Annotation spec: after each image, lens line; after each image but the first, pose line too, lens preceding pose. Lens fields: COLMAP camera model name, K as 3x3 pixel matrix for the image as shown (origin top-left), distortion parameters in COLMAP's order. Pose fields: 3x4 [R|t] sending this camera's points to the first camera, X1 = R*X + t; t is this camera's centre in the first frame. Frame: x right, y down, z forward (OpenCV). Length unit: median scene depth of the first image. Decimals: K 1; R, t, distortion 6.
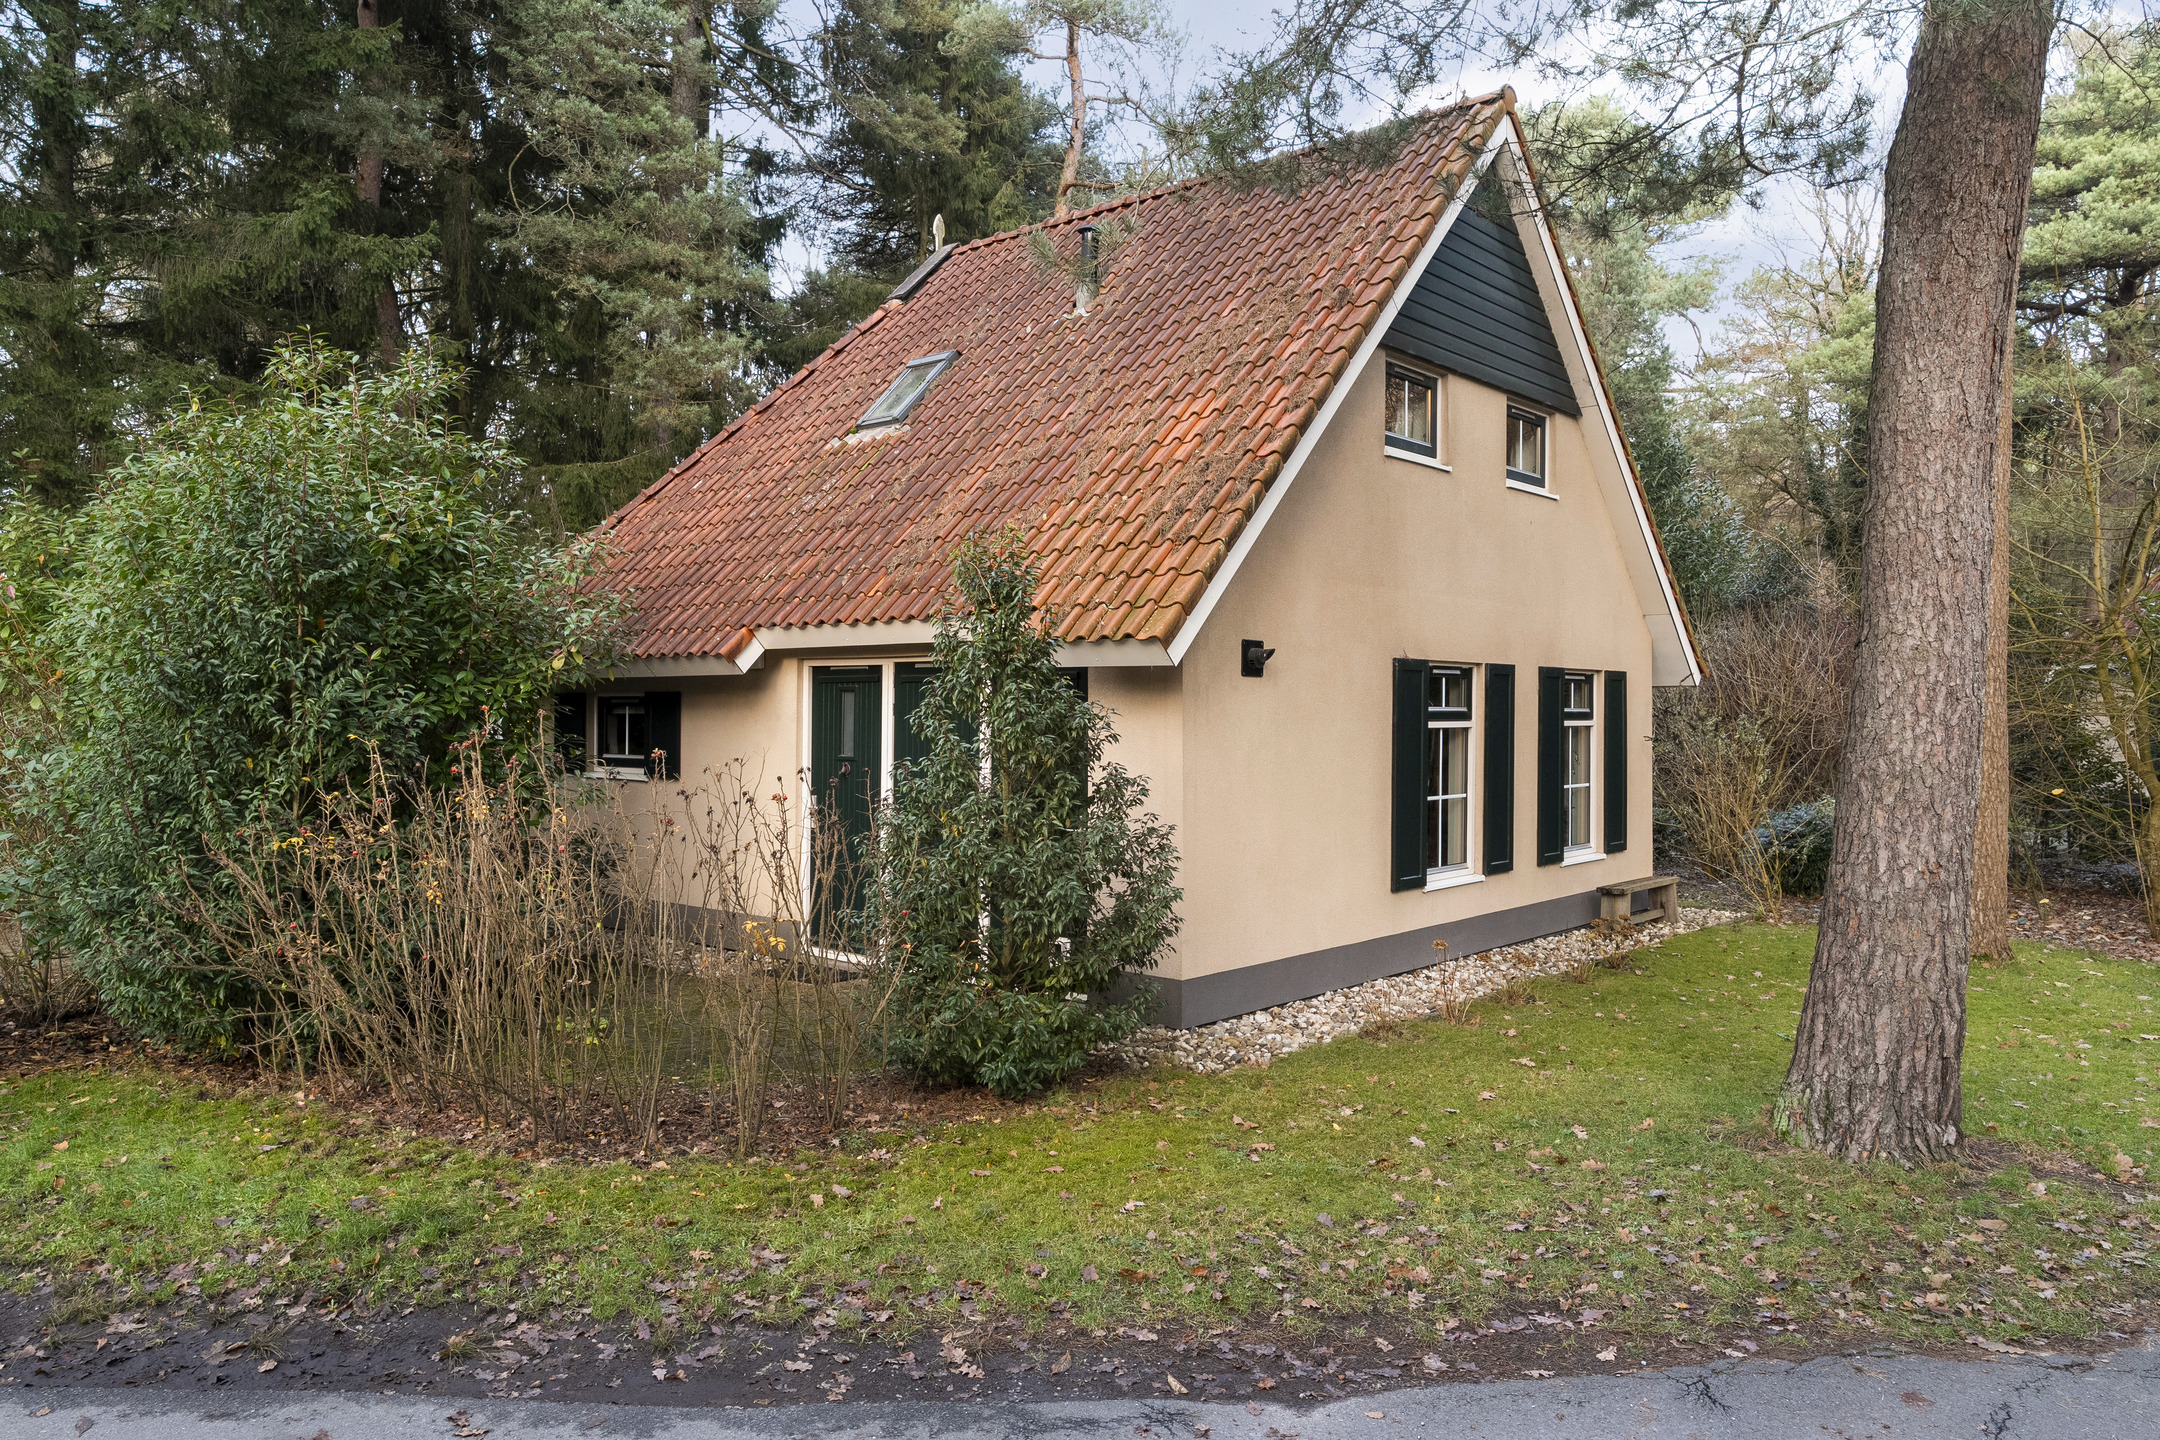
lens RADIAL K [[1517.3, 0, 1080.0], [0, 1517.3, 720.0], [0, 0, 1]] dist [-0.015857, 0.063479]
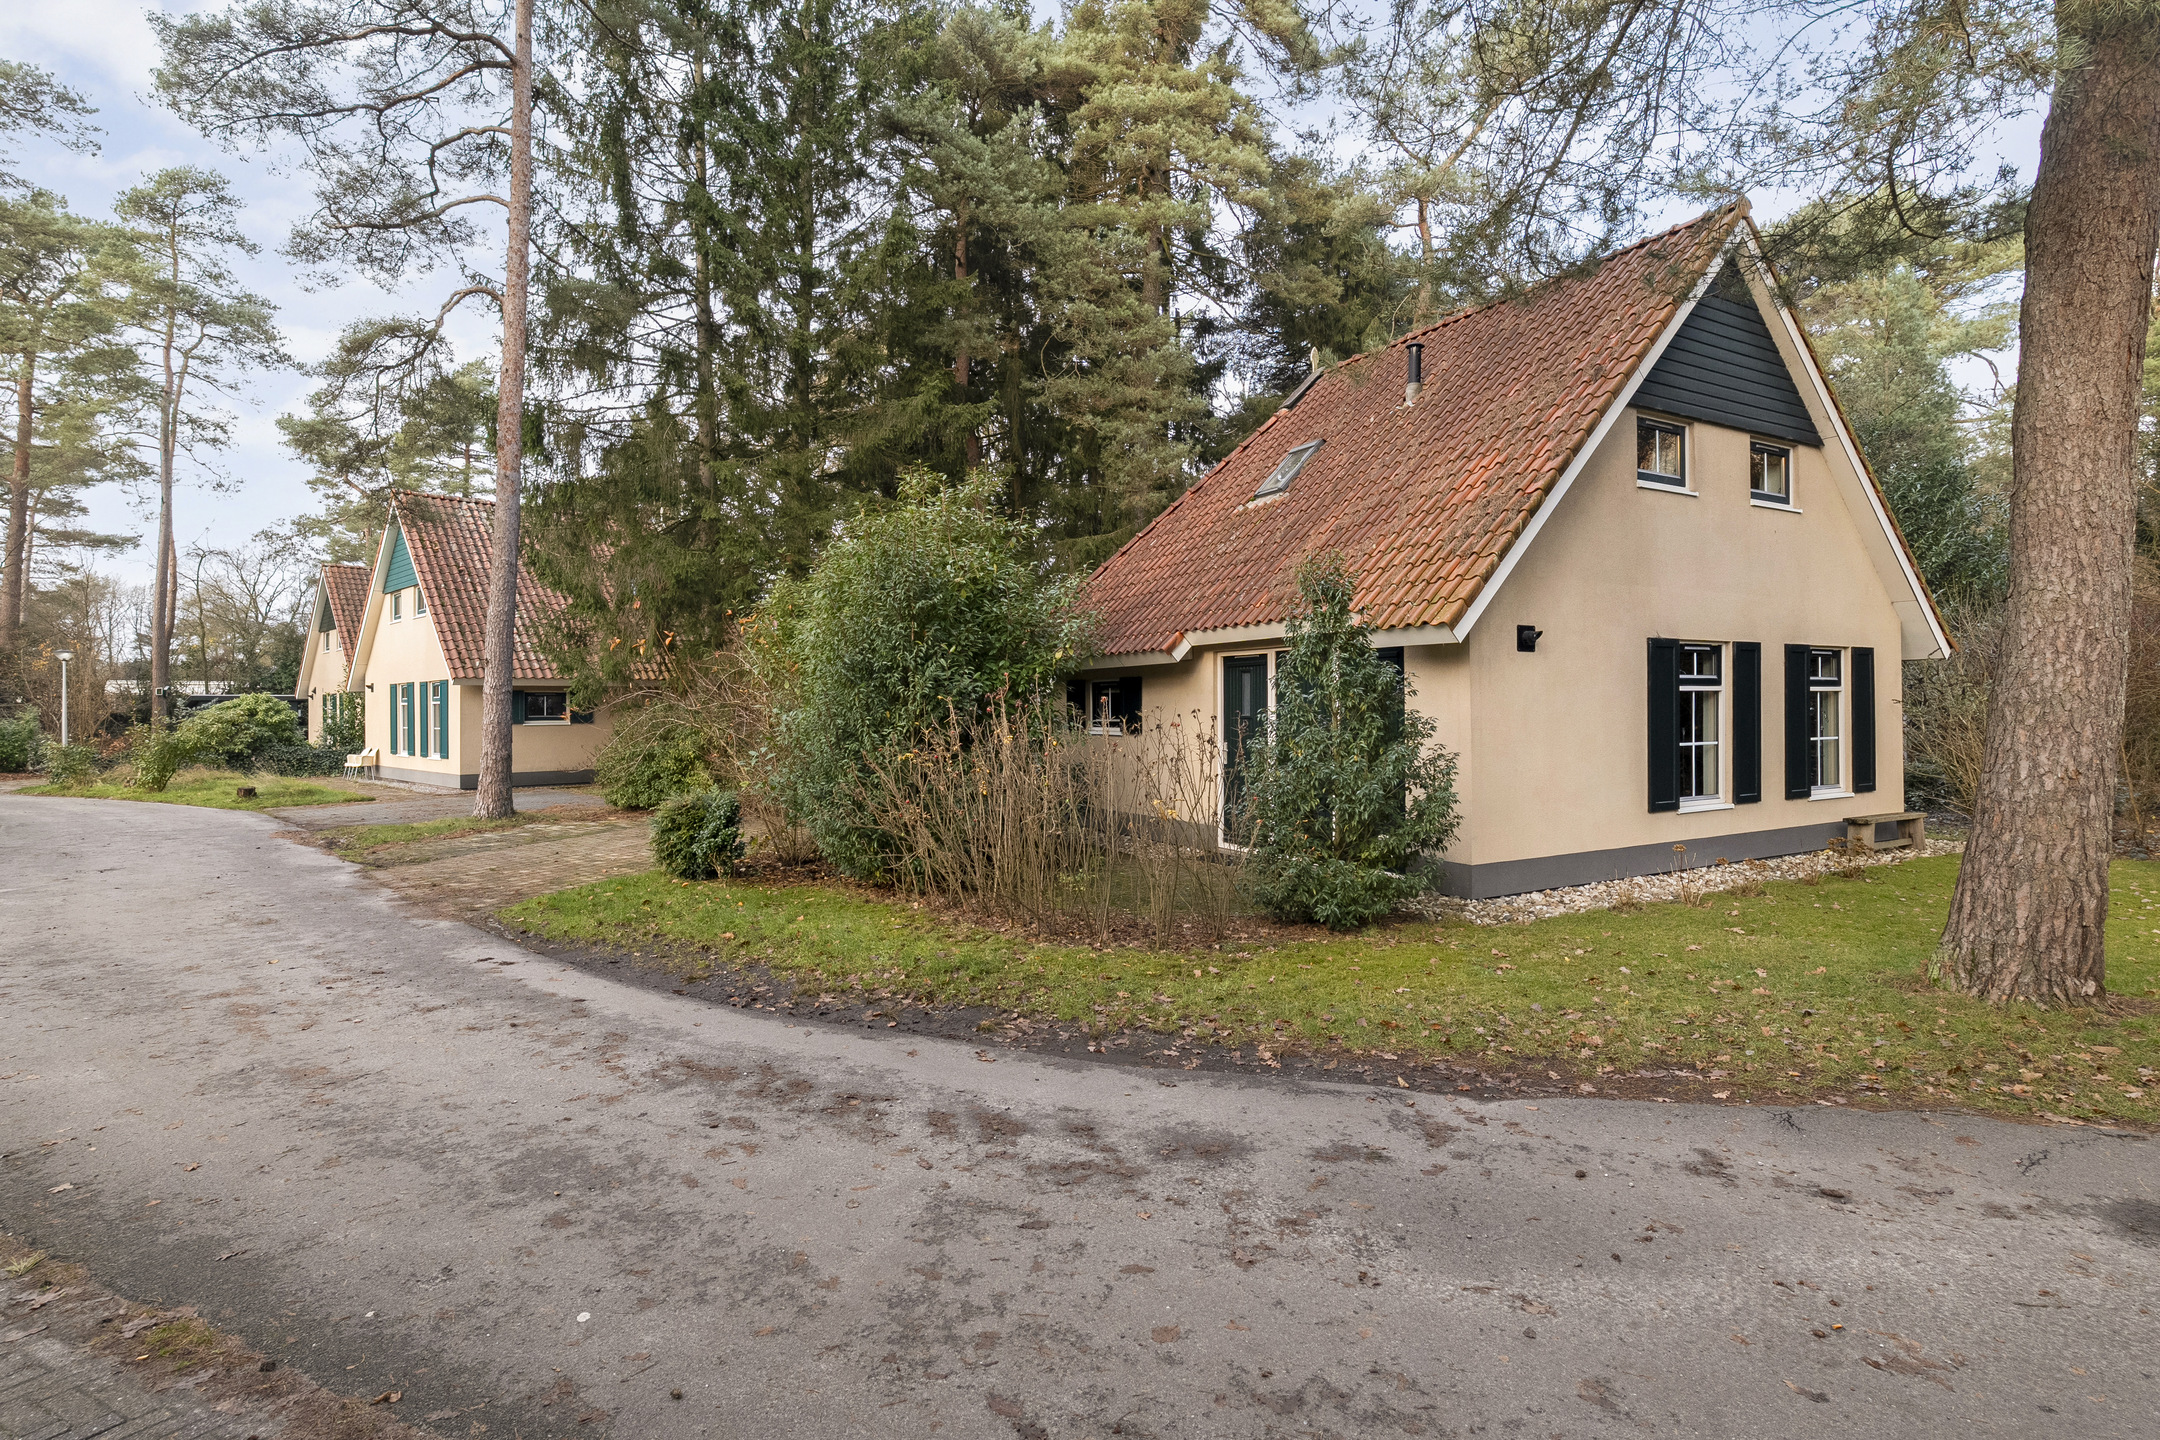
lens RADIAL K [[1066.9, 0, 1080.0], [0, 1066.9, 720.0], [0, 0, 1]] dist [-0.041089, 0.029358]
pose [[0.943144, -0.008994, -0.332264, 0.063775], [0.011695, 0.999913, 0.006131, 0.030361], [0.332180, -0.009669, 0.943167, -0.073960]]
